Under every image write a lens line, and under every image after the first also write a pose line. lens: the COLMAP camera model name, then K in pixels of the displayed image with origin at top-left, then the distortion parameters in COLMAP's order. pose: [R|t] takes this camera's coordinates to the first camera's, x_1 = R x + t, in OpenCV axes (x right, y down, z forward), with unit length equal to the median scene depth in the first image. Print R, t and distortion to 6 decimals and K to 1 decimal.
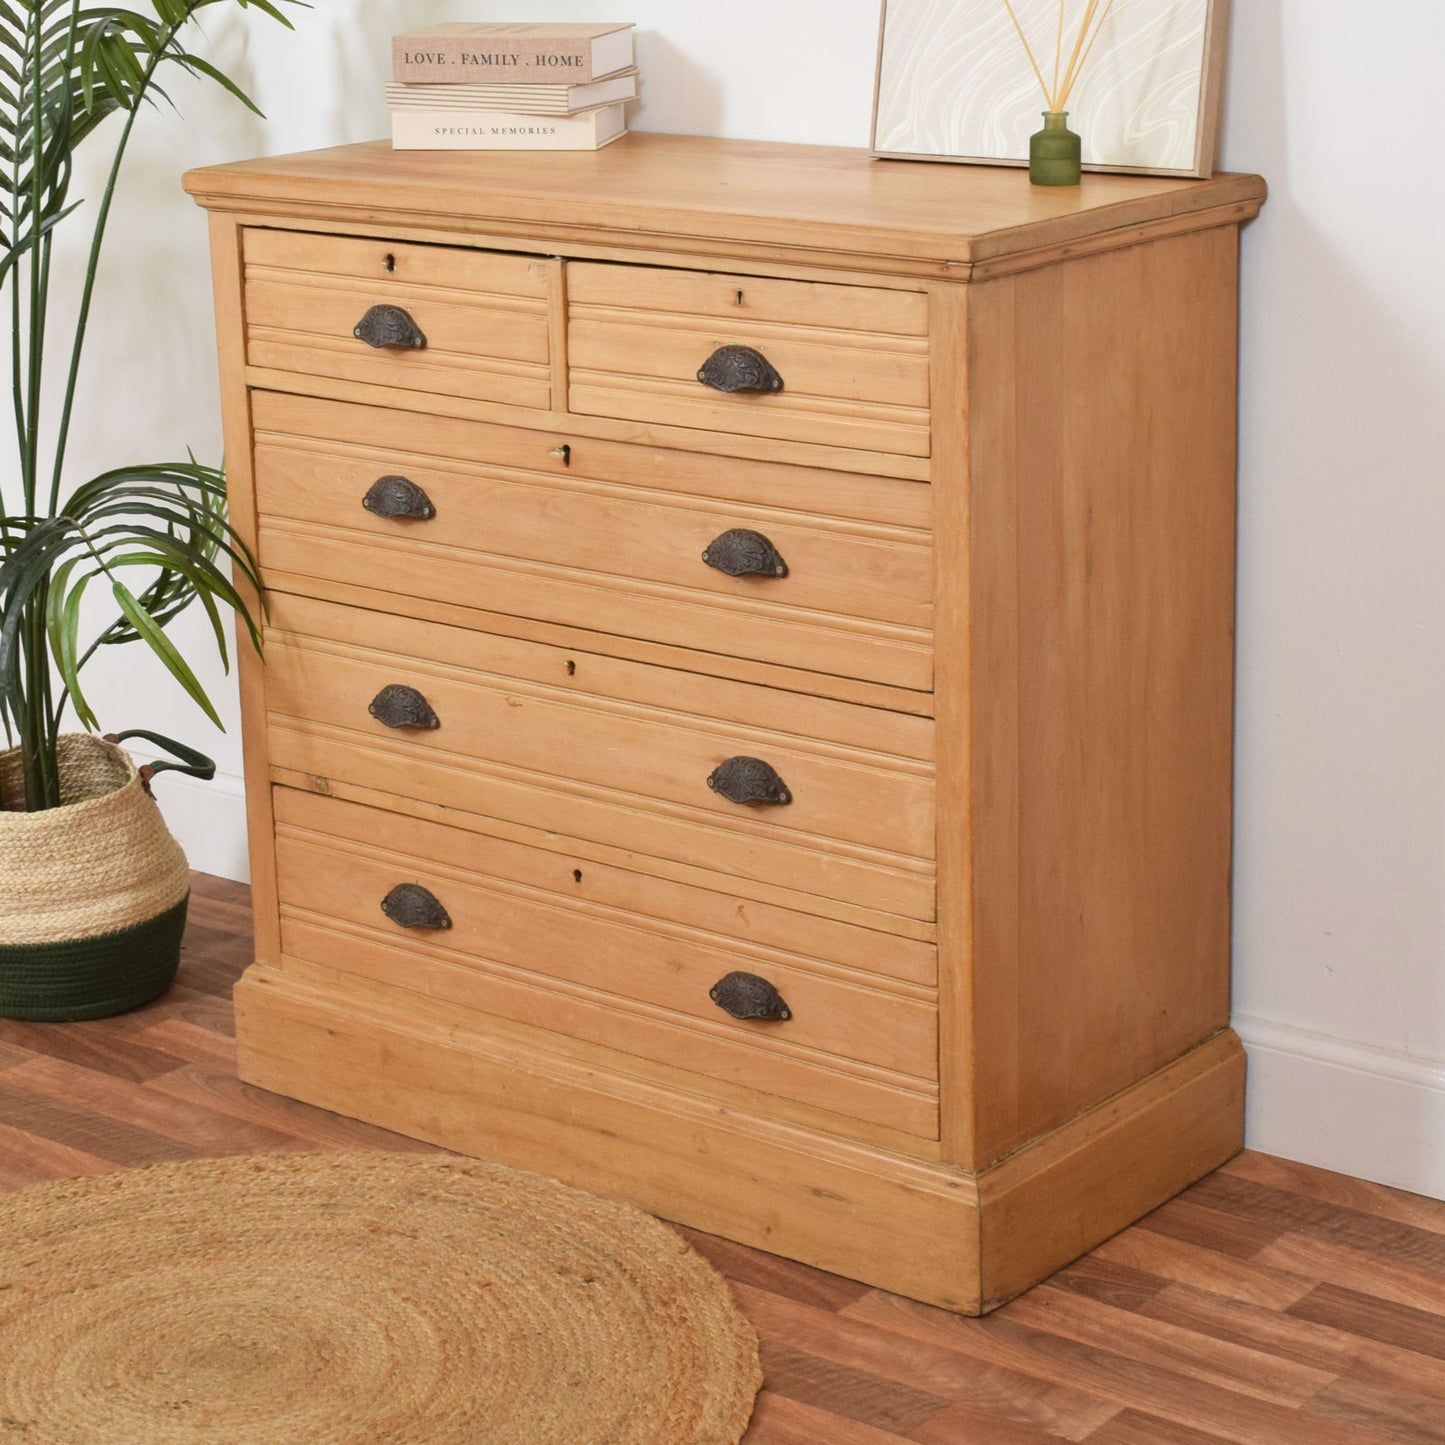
lens RADIAL K [[3411.0, 0, 574.8], [0, 3411.0, 635.5], [0, 0, 1]] dist [0.070687, 0.000000]
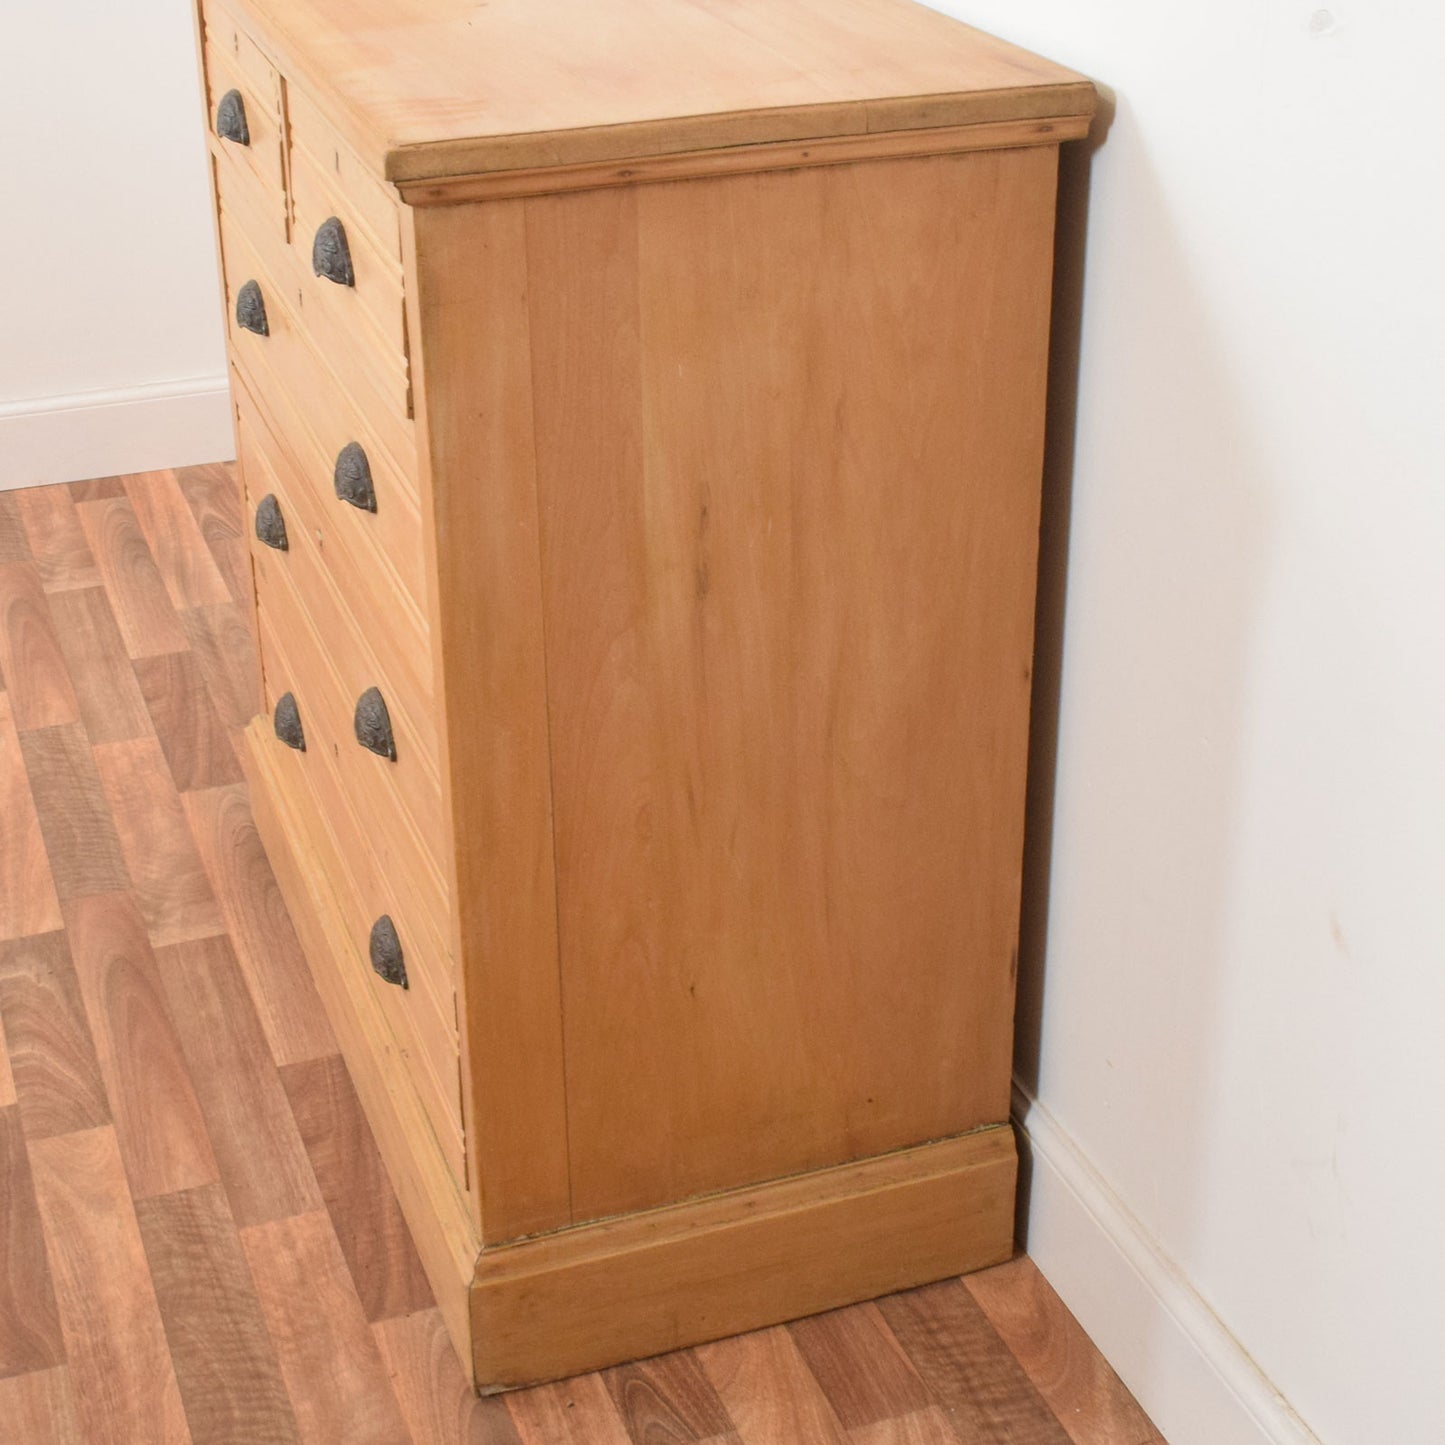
lens RADIAL K [[2432.7, 0, 650.1], [0, 2432.7, 614.2], [0, 0, 1]] dist [0.040324, 0.000000]
pose [[0.865939, 0.231843, -0.443168, 0.368236], [-0.142930, 0.963831, 0.224946, -0.128443], [0.479292, -0.131448, 0.867756, 0.500509]]
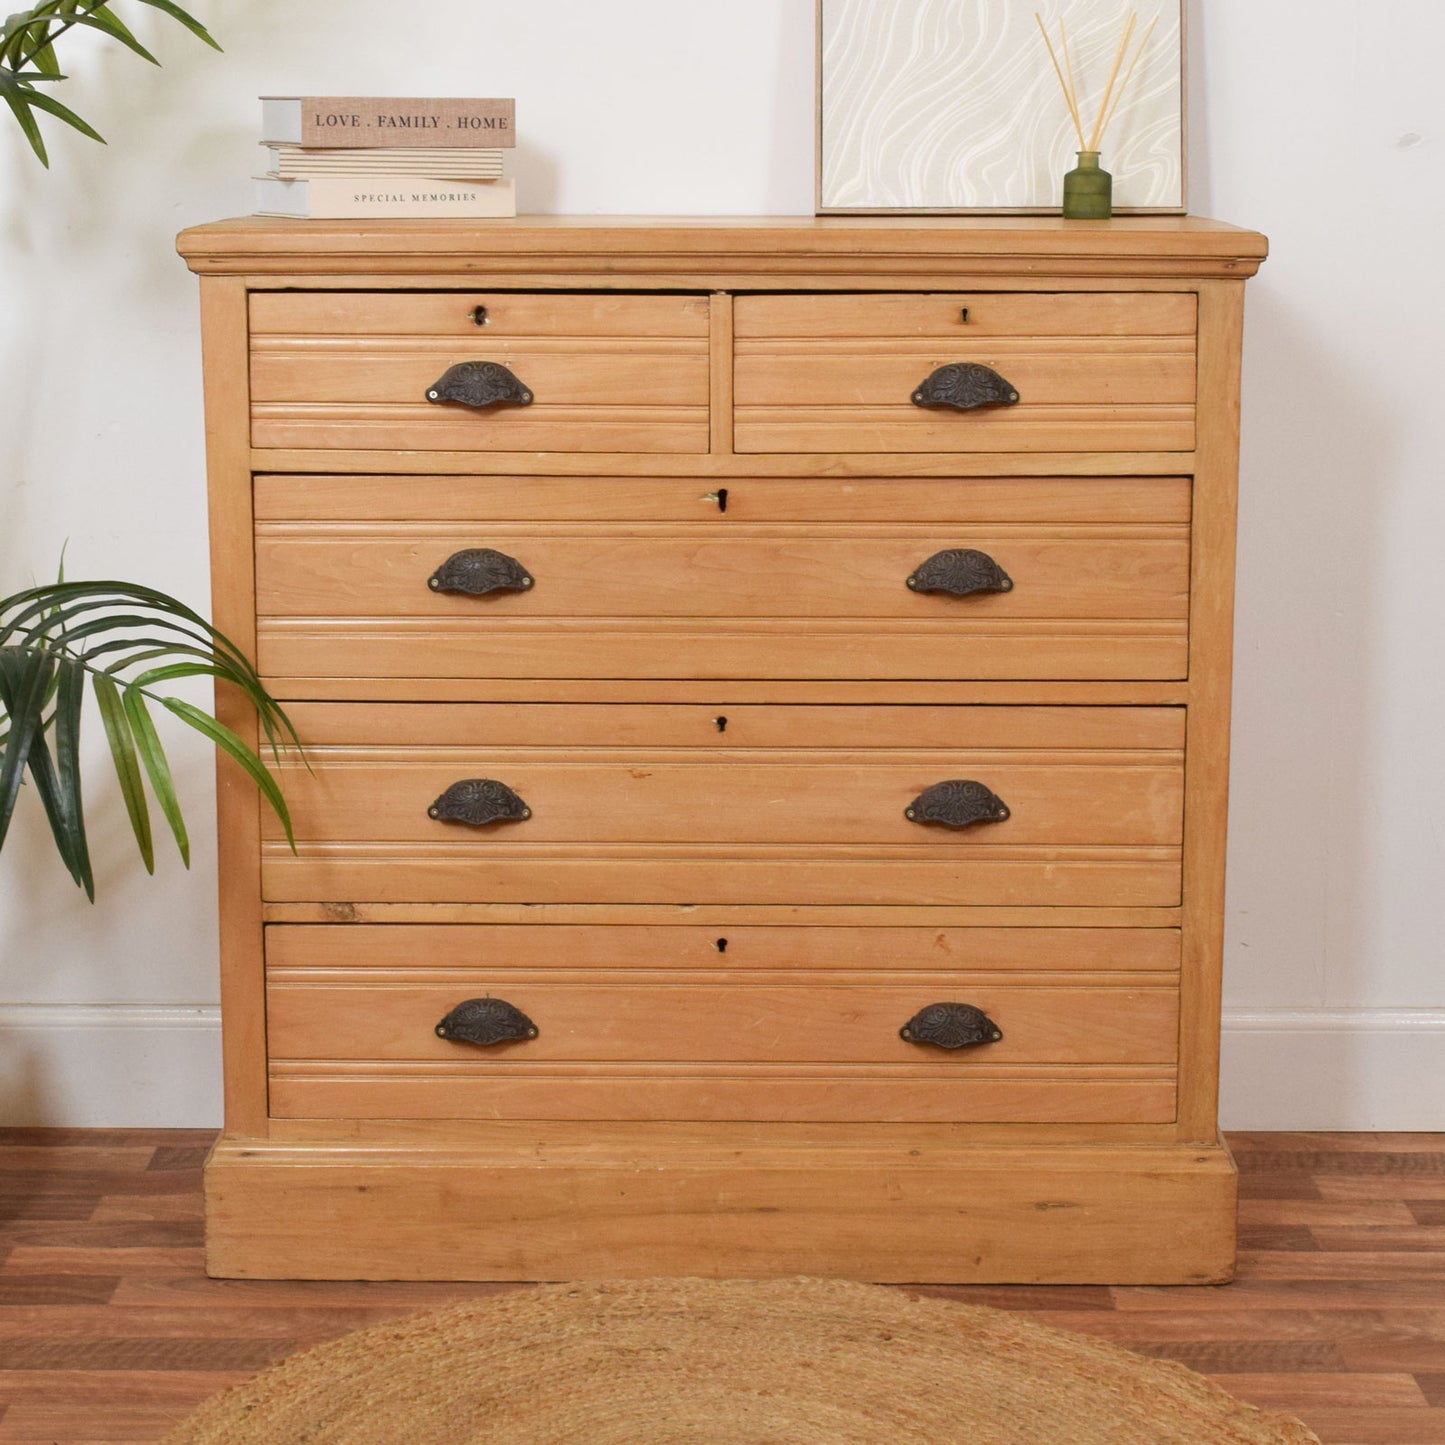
lens RADIAL K [[3411.0, 0, 676.0], [0, 3411.0, 728.3], [0, 0, 1]] dist [0.070687, 0.000000]
pose [[0.771565, -0.085224, 0.630416, -0.636377], [0.136636, 0.990059, -0.033385, 0.042239], [-0.621303, 0.111896, 0.775539, 0.269091]]
